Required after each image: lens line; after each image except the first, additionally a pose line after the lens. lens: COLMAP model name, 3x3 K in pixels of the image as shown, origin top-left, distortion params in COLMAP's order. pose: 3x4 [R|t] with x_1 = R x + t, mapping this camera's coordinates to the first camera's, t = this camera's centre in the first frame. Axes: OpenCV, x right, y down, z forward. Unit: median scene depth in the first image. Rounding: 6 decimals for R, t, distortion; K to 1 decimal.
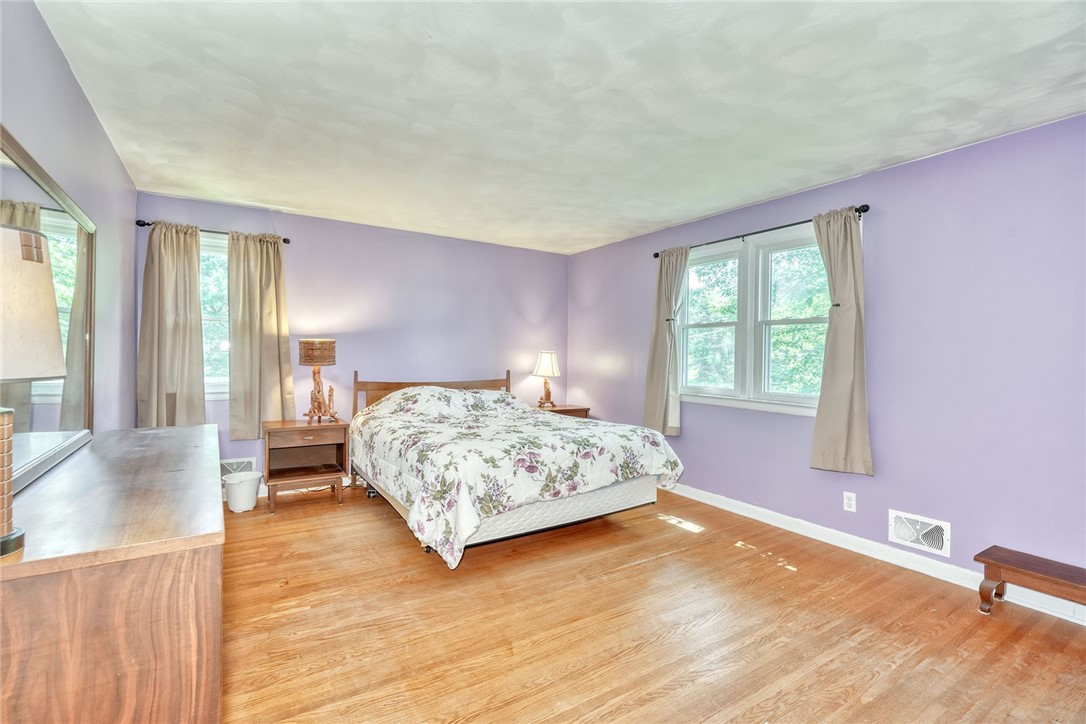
lens RADIAL K [[496.7, 0, 549.4], [0, 496.7, 357.0], [0, 0, 1]] dist [-0.019819, -0.000669]
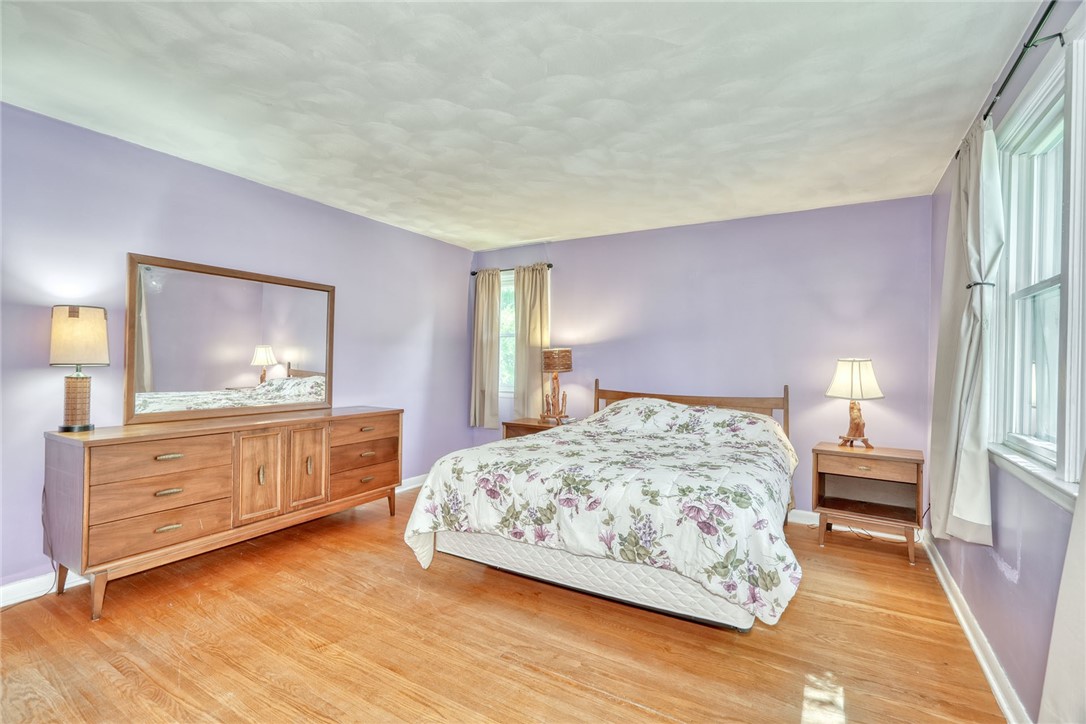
lens RADIAL K [[496.7, 0, 546.4], [0, 496.7, 363.7], [0, 0, 1]] dist [-0.019819, -0.000669]
pose [[0.426268, -0.002193, -0.904594, 0.573405], [-0.013344, 0.999873, -0.008712, 0.008223], [0.904498, 0.015784, 0.426185, 0.539090]]
